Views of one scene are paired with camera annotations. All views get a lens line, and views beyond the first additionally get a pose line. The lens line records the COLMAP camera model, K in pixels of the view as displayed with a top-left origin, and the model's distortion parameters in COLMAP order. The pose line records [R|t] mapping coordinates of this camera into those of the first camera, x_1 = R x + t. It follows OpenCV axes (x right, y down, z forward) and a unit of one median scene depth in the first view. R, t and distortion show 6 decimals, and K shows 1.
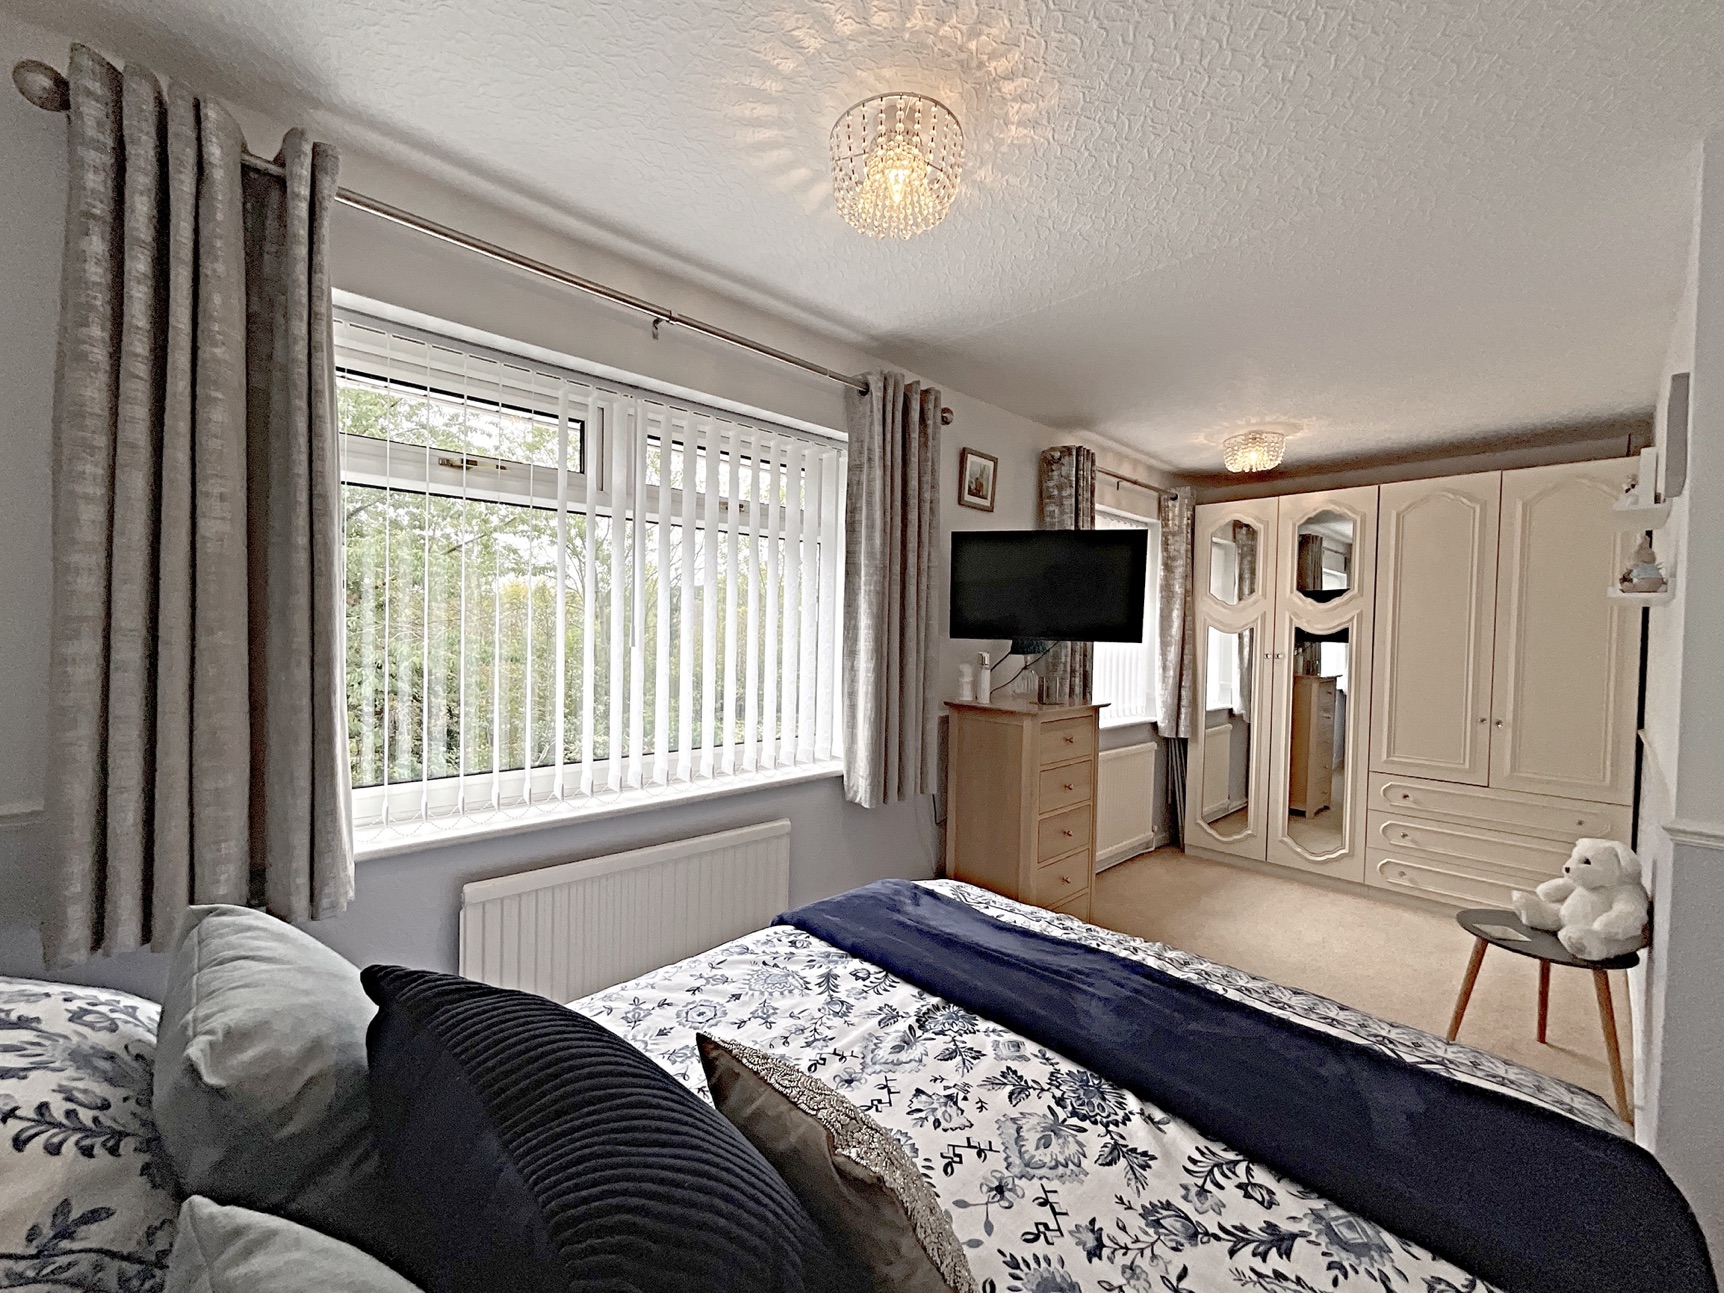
lens RADIAL K [[698.9, 0, 860.4], [0, 698.9, 650.0], [0, 0, 1]] dist [-0.005140, 0.000876]
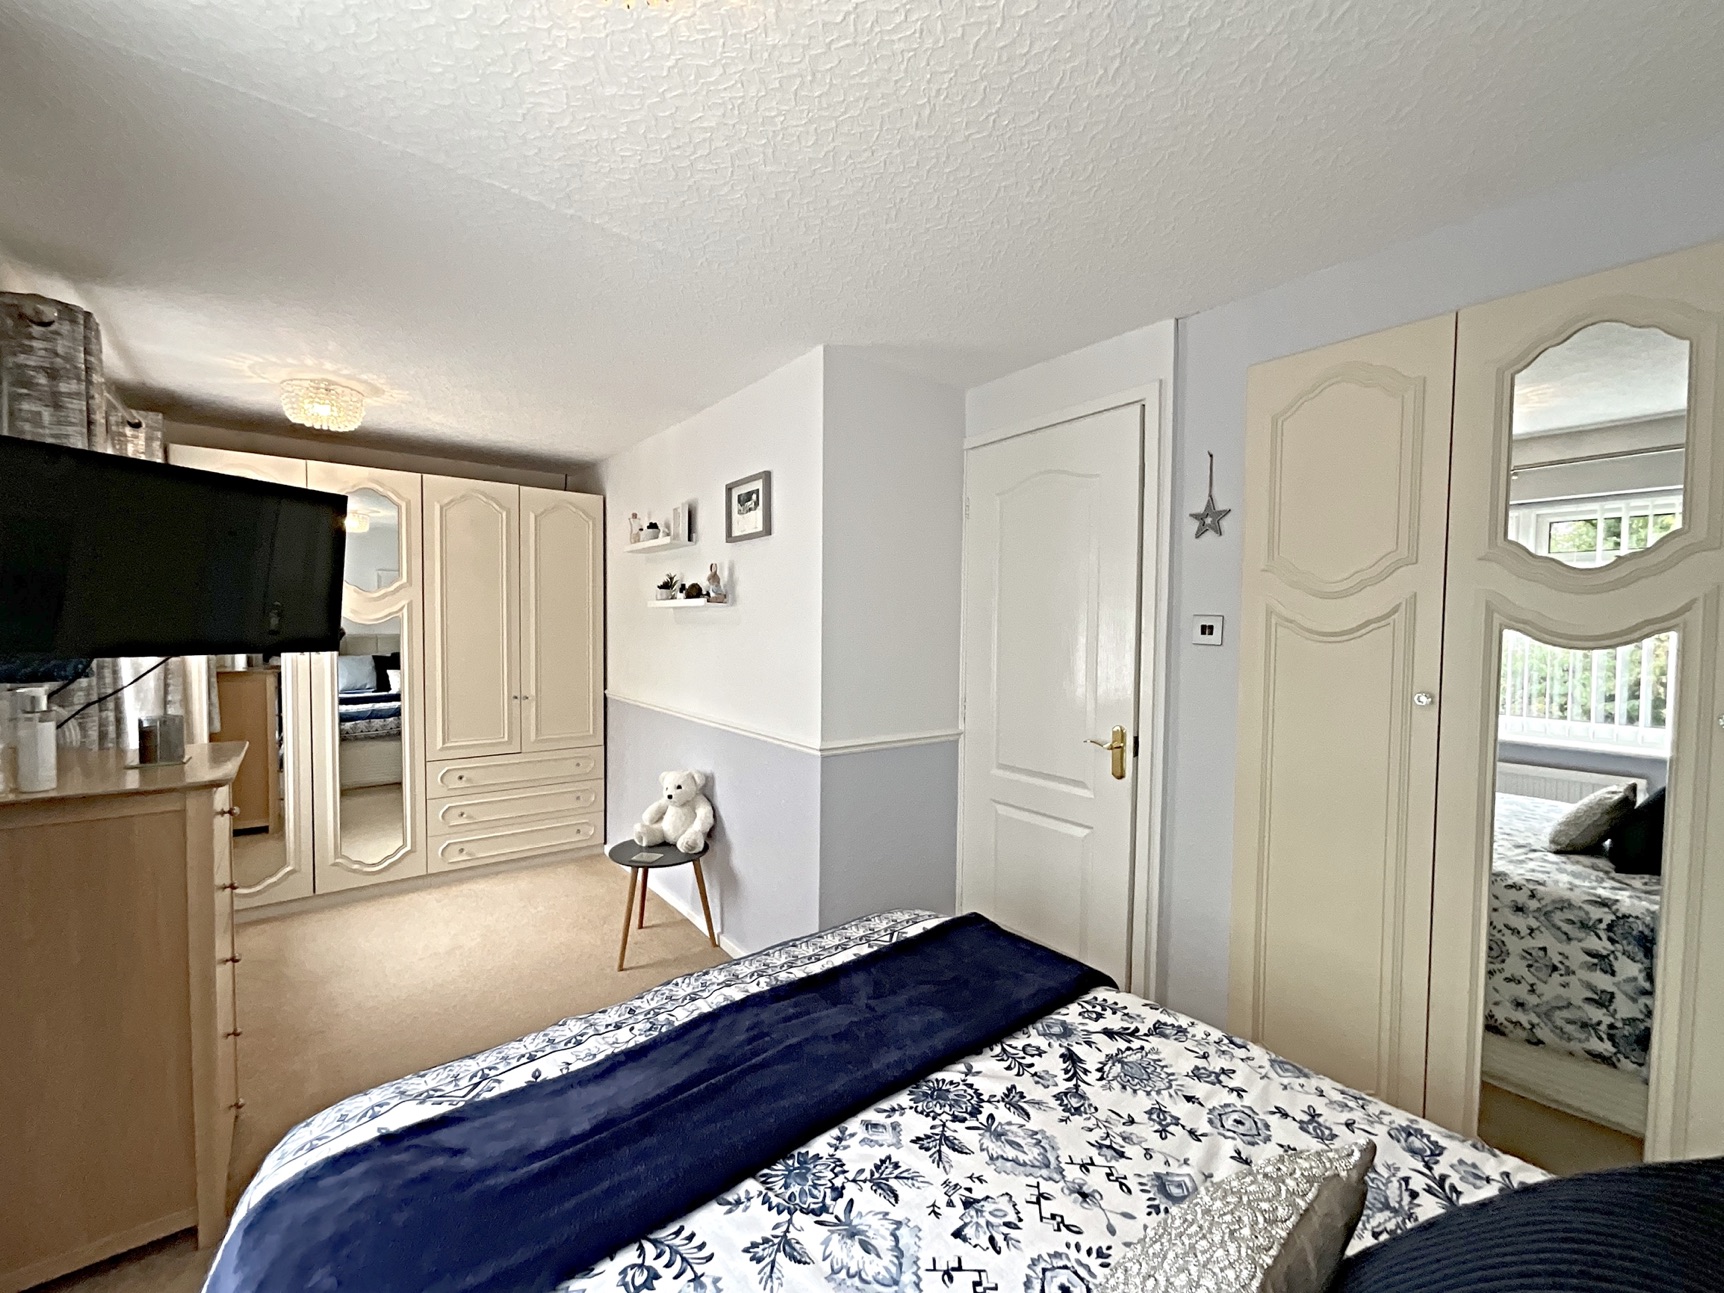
lens RADIAL K [[698.9, 0, 859.1], [0, 698.9, 648.2], [0, 0, 1]] dist [-0.005140, 0.000876]
pose [[0.085530, -0.055283, 0.994801, -0.467618], [0.018458, 0.998376, 0.053895, -0.071459], [-0.996165, 0.013753, 0.086411, 0.681452]]
